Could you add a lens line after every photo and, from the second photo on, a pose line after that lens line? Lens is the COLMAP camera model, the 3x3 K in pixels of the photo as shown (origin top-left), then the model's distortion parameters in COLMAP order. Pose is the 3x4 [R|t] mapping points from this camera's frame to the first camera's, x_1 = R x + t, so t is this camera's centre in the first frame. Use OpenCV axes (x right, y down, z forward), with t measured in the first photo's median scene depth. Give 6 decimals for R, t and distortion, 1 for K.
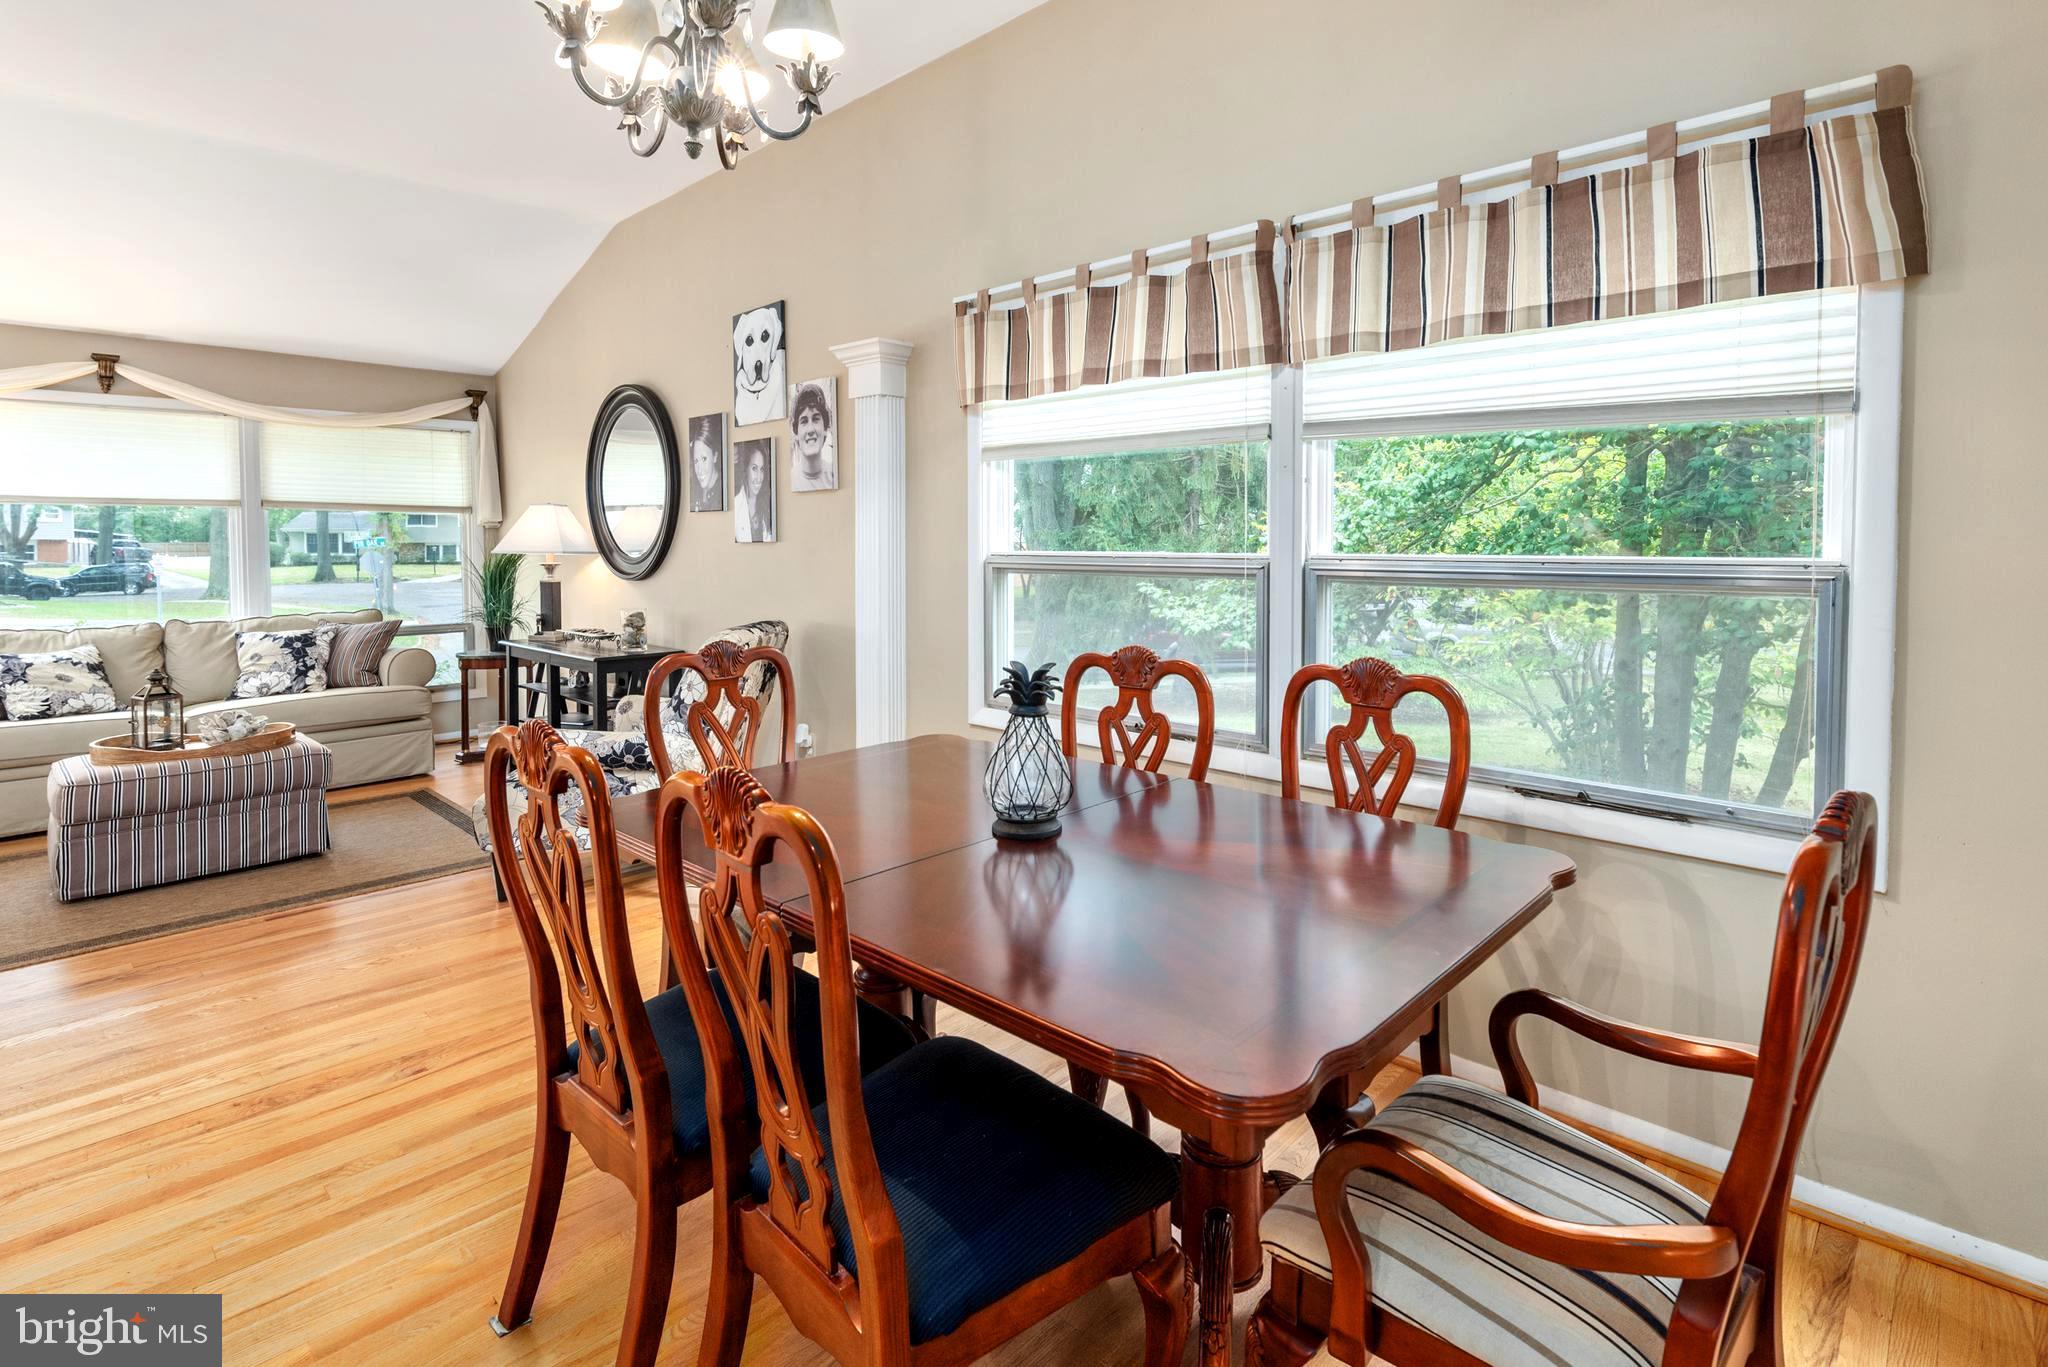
lens RADIAL K [[991.5, 0, 1008.1], [0, 991.5, 563.0], [0, 0, 1]] dist [-0.000017, 0.001122]
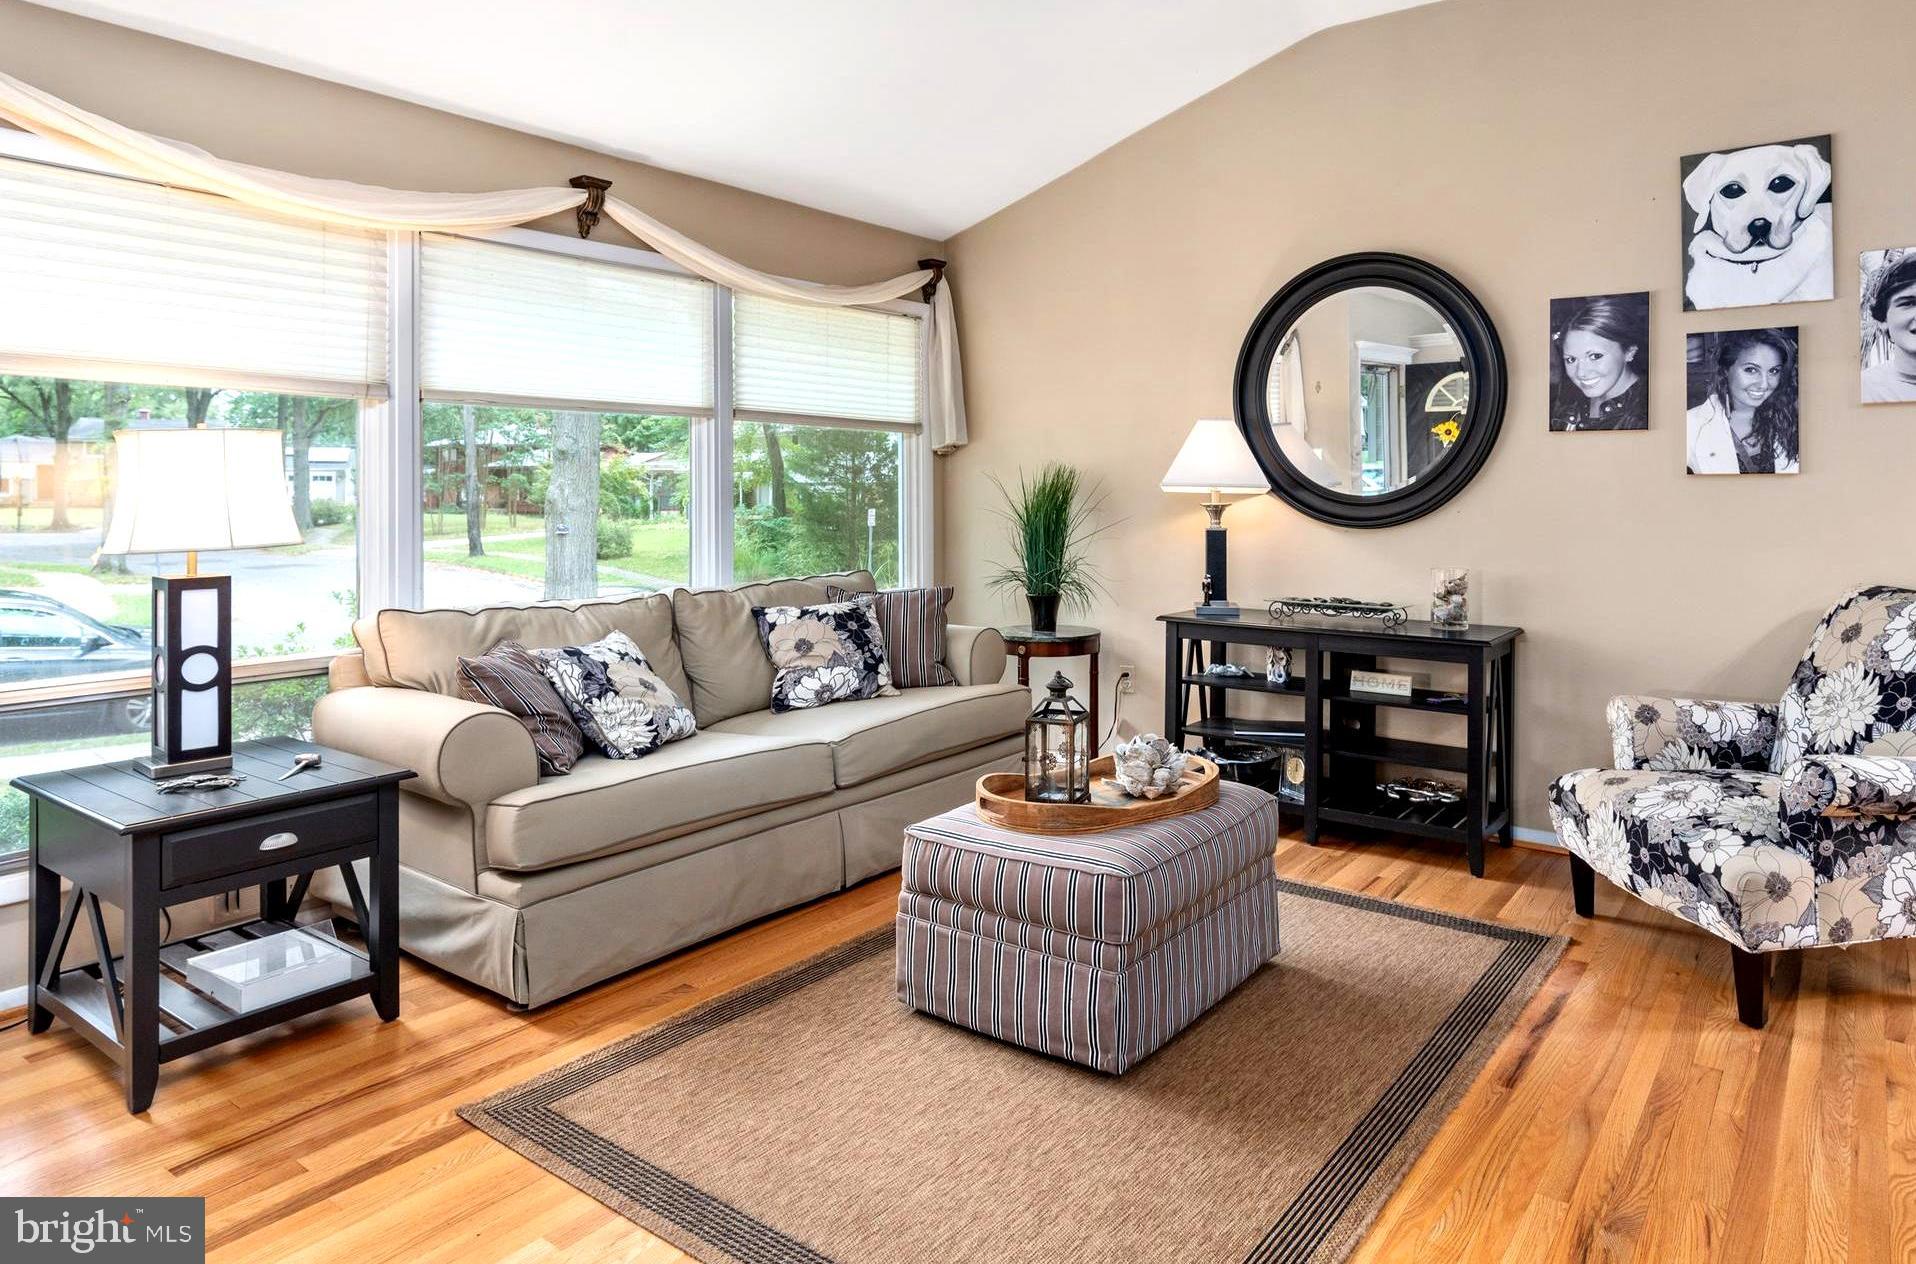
lens RADIAL K [[1172.3, 0, 1025.3], [0, 1172.3, 469.0], [0, 0, 1]] dist [-0.002002, 0.002374]
pose [[0.989185, 0.007460, 0.146481, -0.754705], [-0.002455, 0.999408, -0.034320, 0.004589], [-0.146650, 0.033589, 0.988618, 0.213411]]
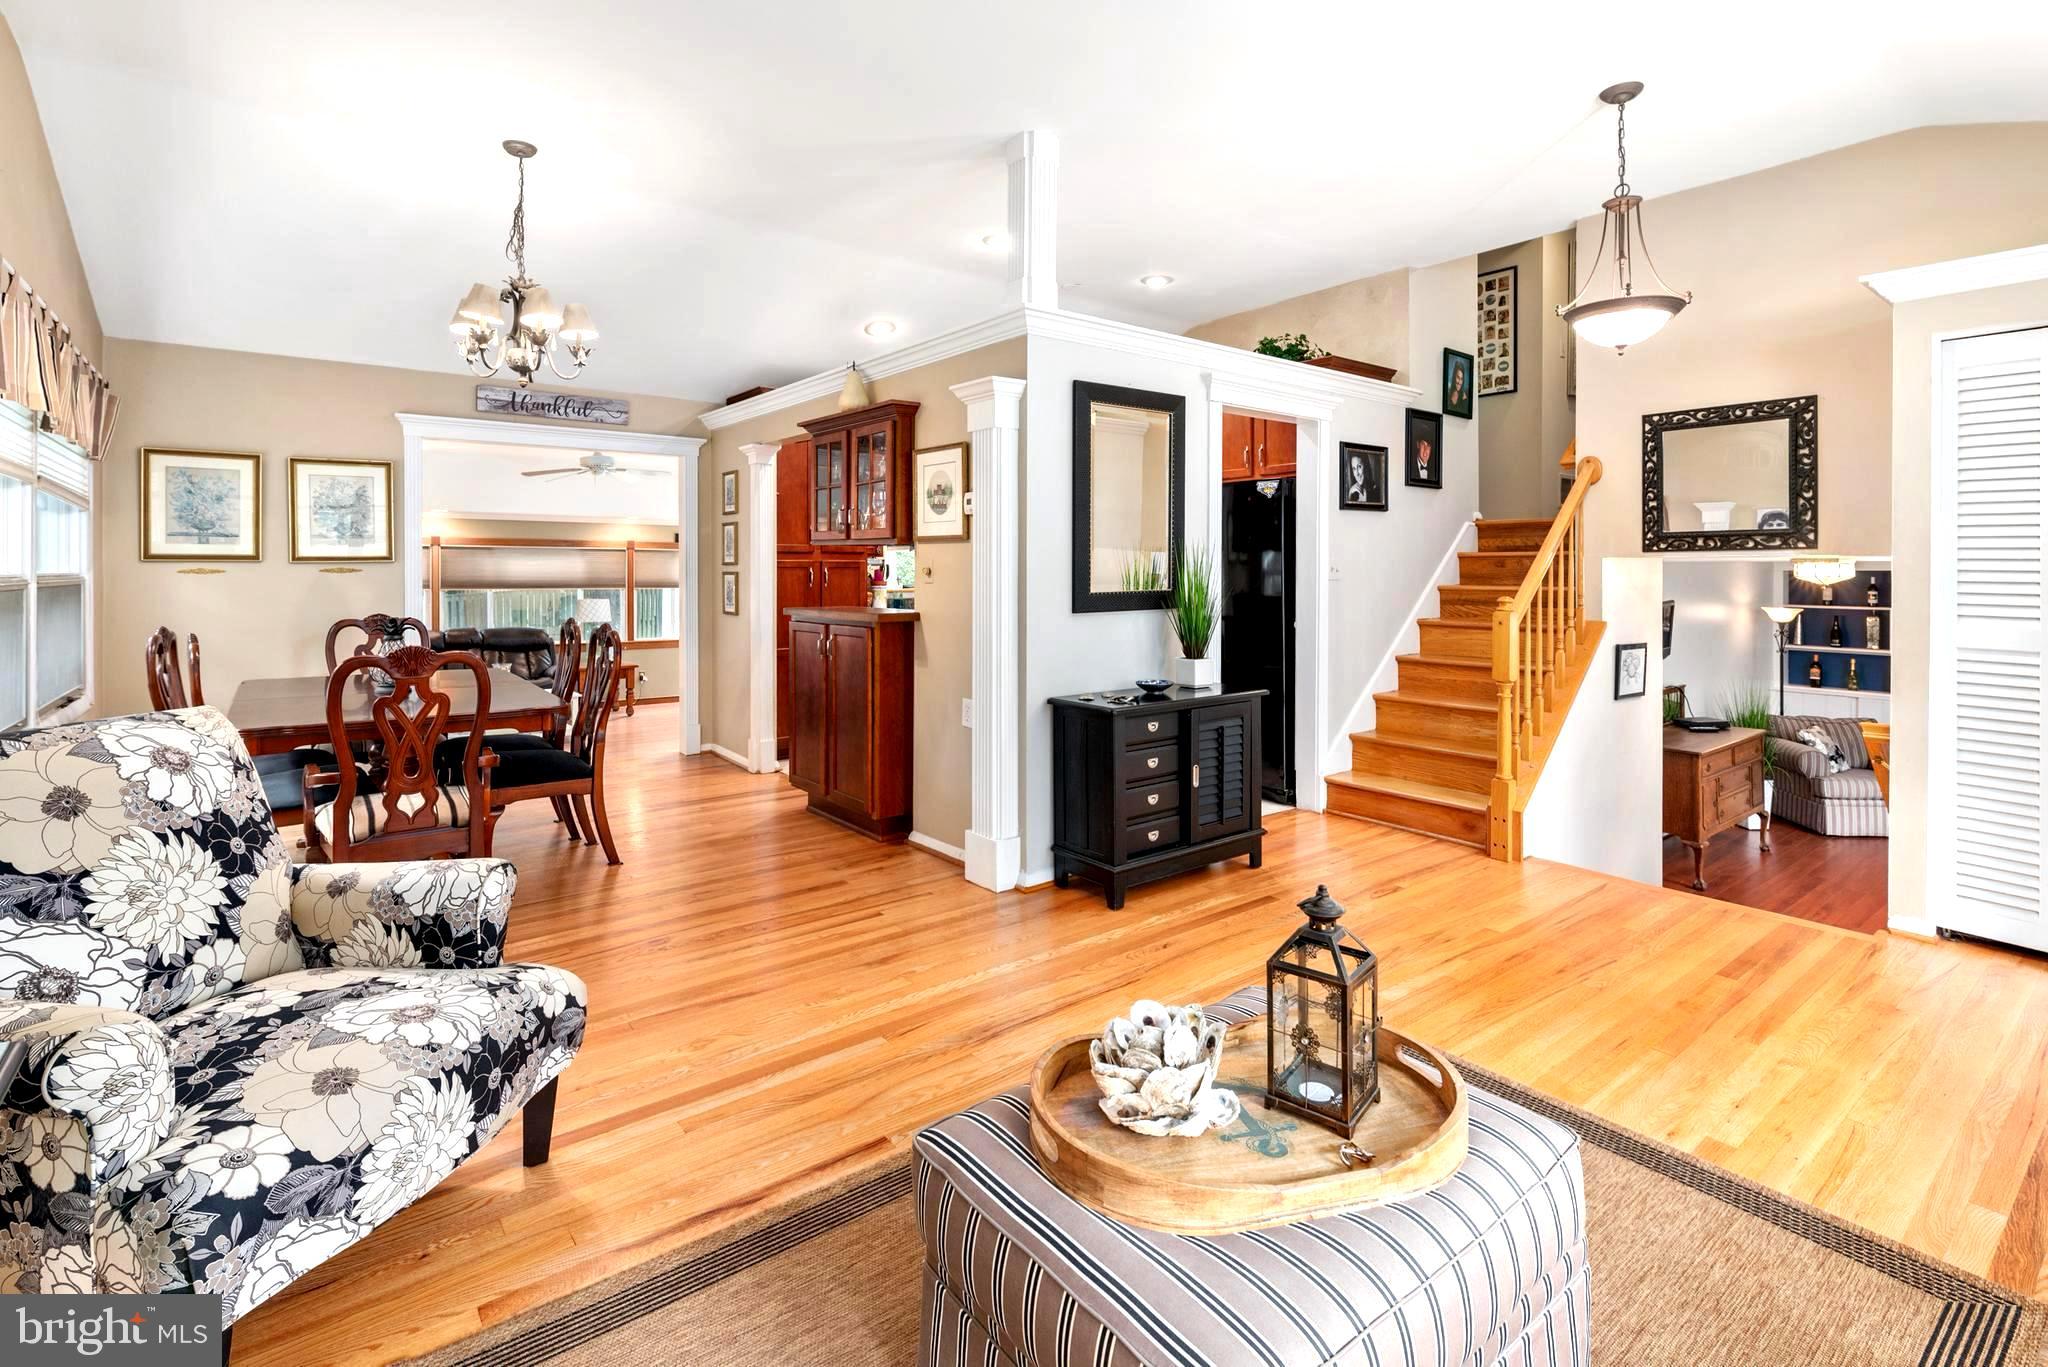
lens RADIAL K [[949.4, 0, 1031.2], [0, 949.4, 574.9], [0, 0, 1]] dist [-0.002288, -0.000040]
pose [[-0.991057, 0.003078, 0.133407, -0.608522], [0.007170, 0.999518, 0.030204, -0.018353], [-0.133250, 0.030890, -0.990601, 1.050922]]
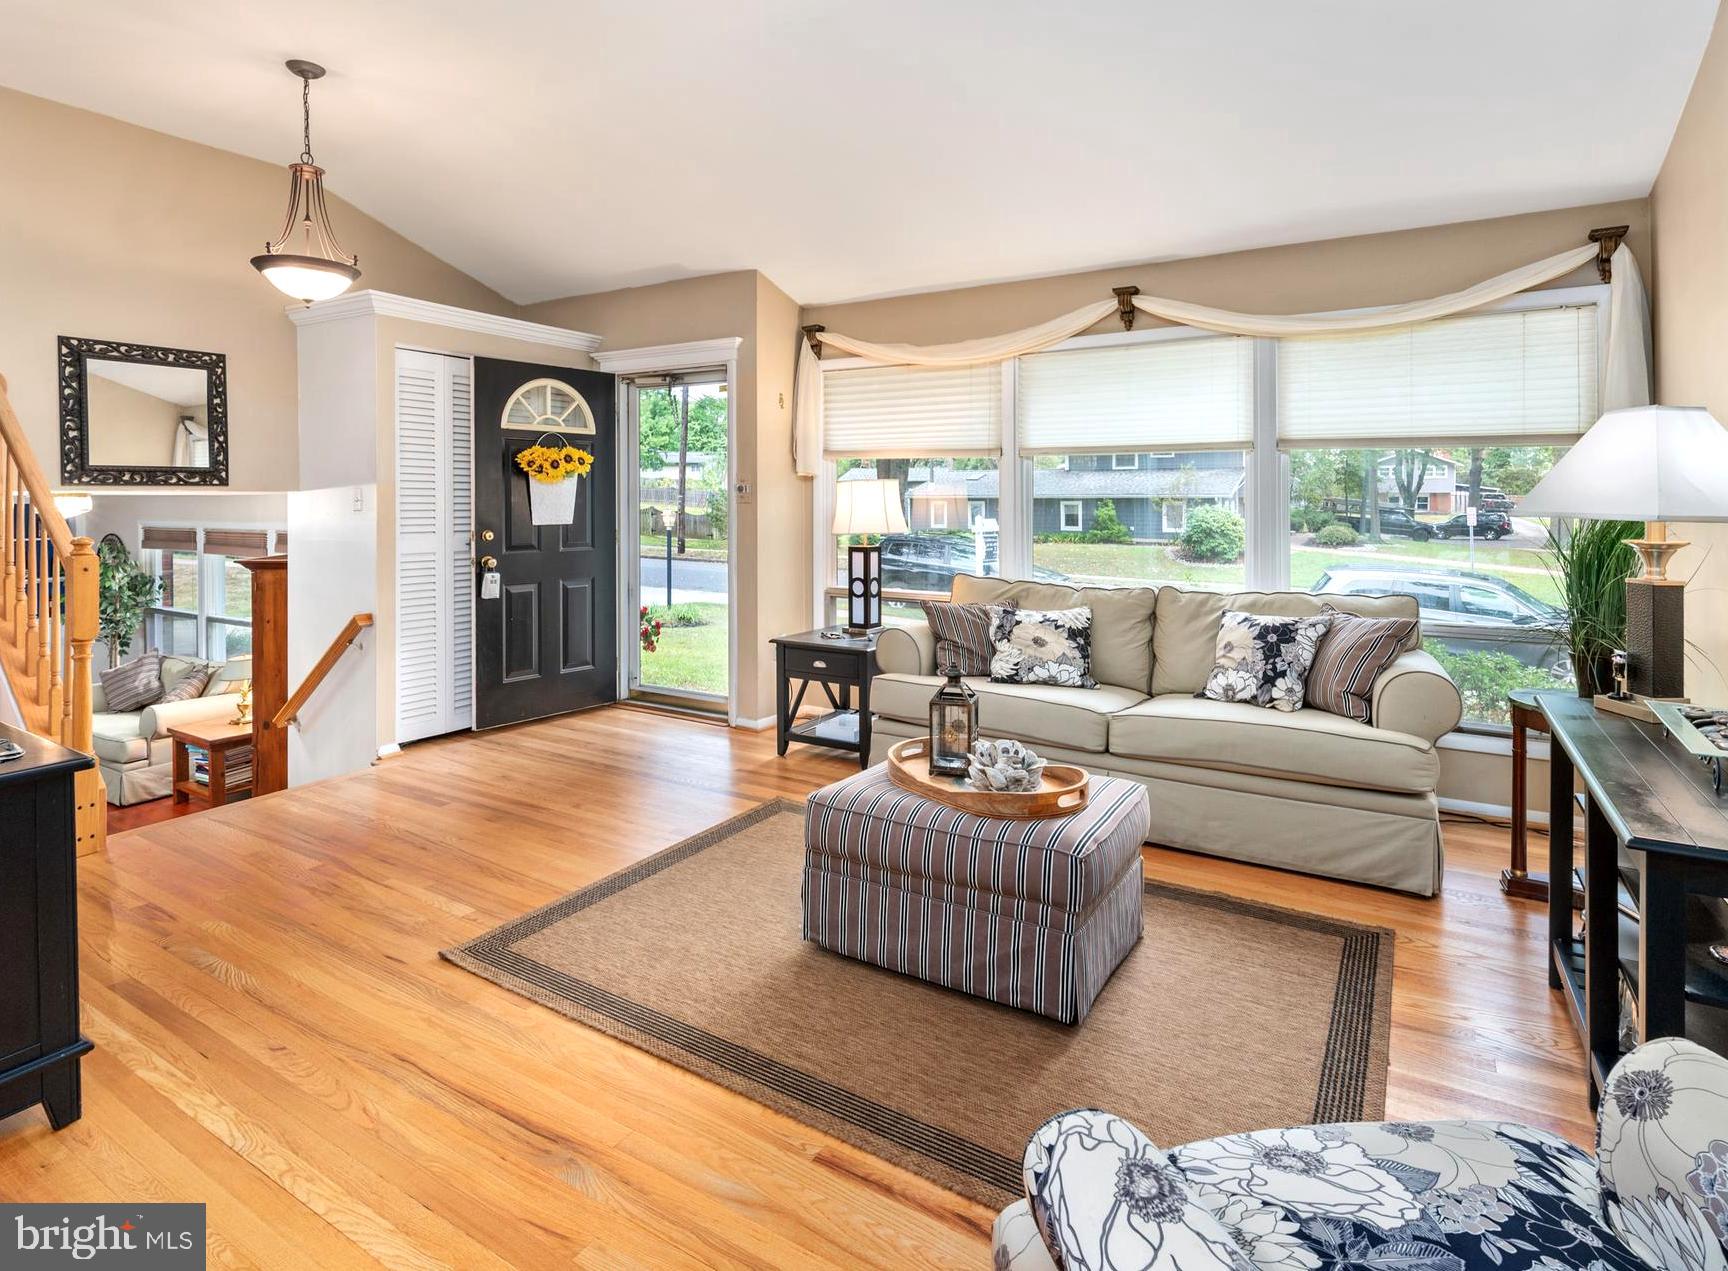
lens RADIAL K [[914.7, 0, 867.7], [0, 914.7, 493.2], [0, 0, 1]] dist [0.003703, -0.000433]
pose [[0.223542, -0.001008, -0.974694, -0.148404], [-0.020775, 0.999767, -0.005798, -0.012136], [0.974473, 0.021545, 0.223469, 0.597319]]
